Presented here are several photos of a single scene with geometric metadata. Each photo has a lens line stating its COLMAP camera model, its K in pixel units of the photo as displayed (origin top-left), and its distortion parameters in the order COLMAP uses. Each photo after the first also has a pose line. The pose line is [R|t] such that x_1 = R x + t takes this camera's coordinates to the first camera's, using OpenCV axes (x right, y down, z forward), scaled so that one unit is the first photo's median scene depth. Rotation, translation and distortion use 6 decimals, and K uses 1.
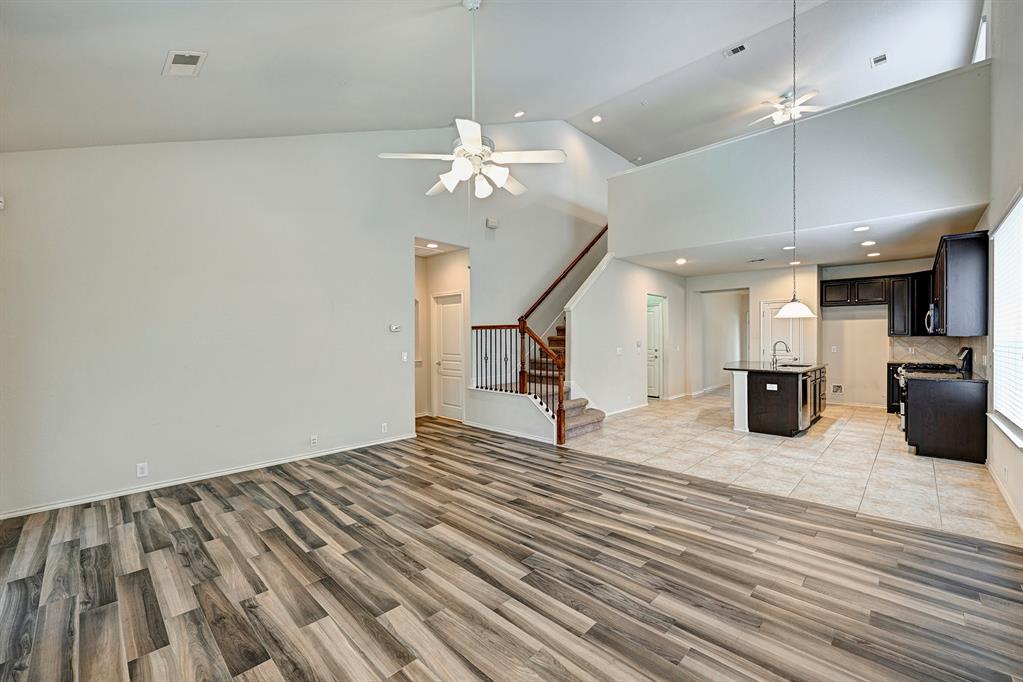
lens RADIAL K [[410.9, 0, 521.5], [0, 410.9, 339.2], [0, 0, 1]] dist [0.002304, 0.000245]
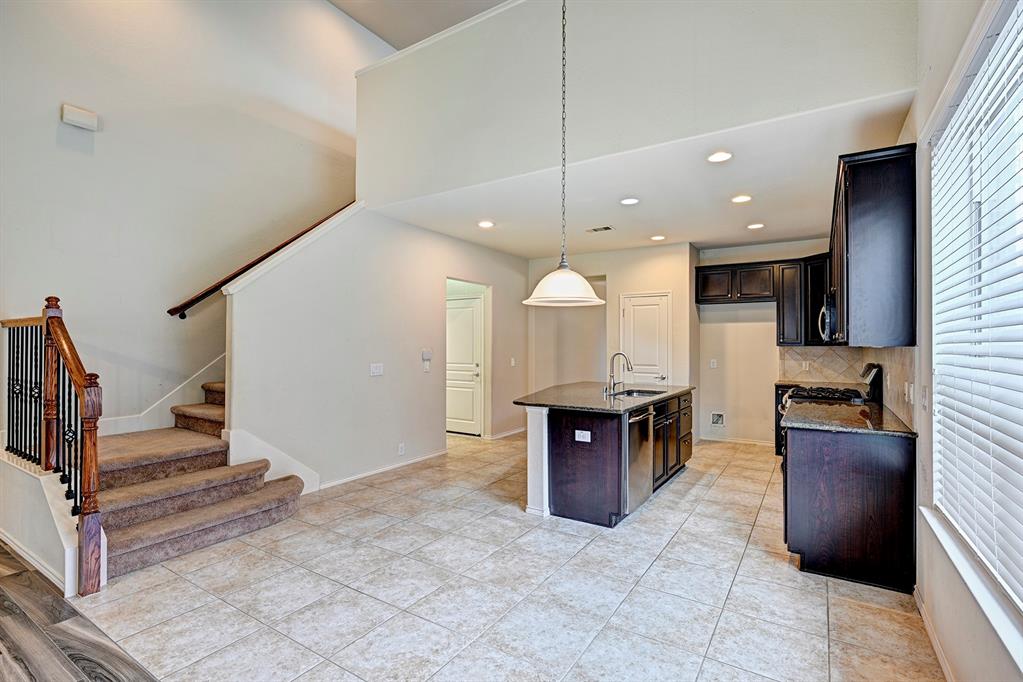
lens RADIAL K [[477.6, 0, 507.2], [0, 477.6, 342.0], [0, 0, 1]] dist [-0.003284, 0.000117]
pose [[0.982637, 0.006673, 0.185419, 0.460442], [-0.004636, 0.999924, -0.011417, -0.003758], [-0.185482, 0.010360, 0.982593, 0.453527]]
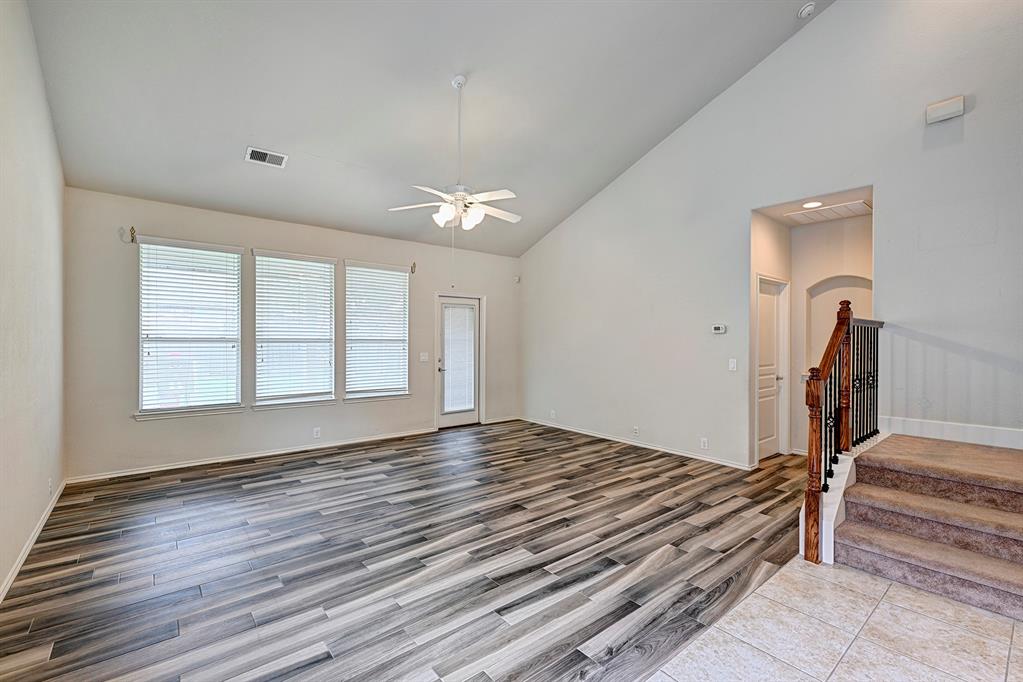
lens RADIAL K [[446.7, 0, 509.0], [0, 446.7, 342.6], [0, 0, 1]] dist [-0.002683, -0.000637]
pose [[-0.128522, 0.008204, -0.991673, 0.705390], [-0.010708, 0.999896, 0.009659, -0.004319], [0.991649, 0.011860, -0.128421, 0.752636]]
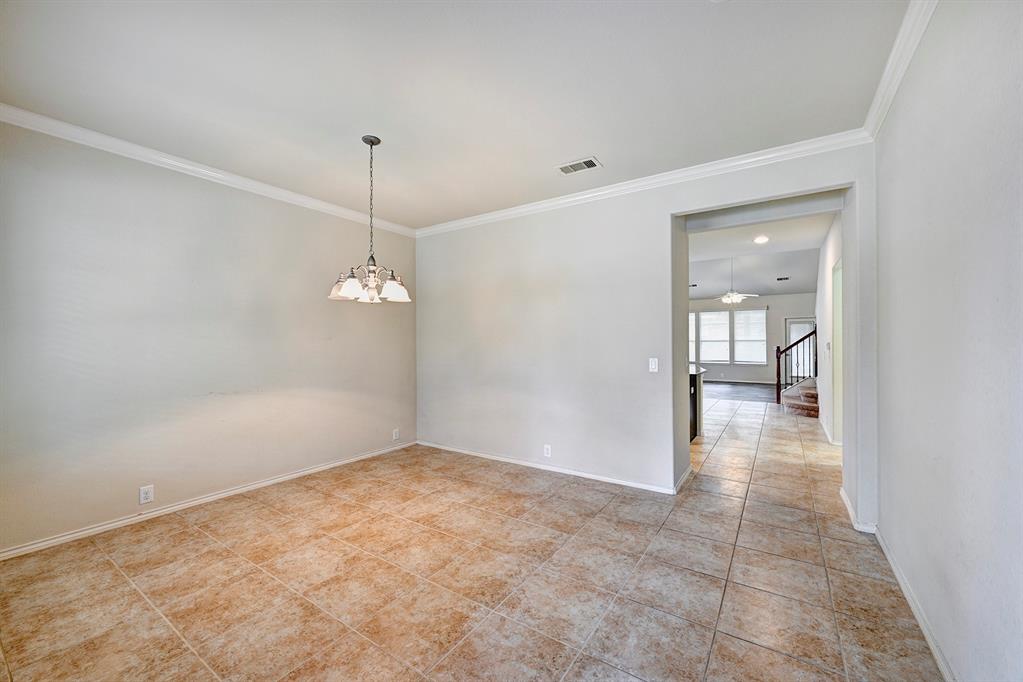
lens RADIAL K [[410.9, 0, 509.2], [0, 410.9, 343.0], [0, 0, 1]] dist [0.002304, 0.000245]
pose [[-0.985303, 0.010865, -0.170469, 1.501415], [0.010059, 0.999934, 0.005592, -0.008270], [0.170519, 0.003795, -0.985347, 2.566507]]
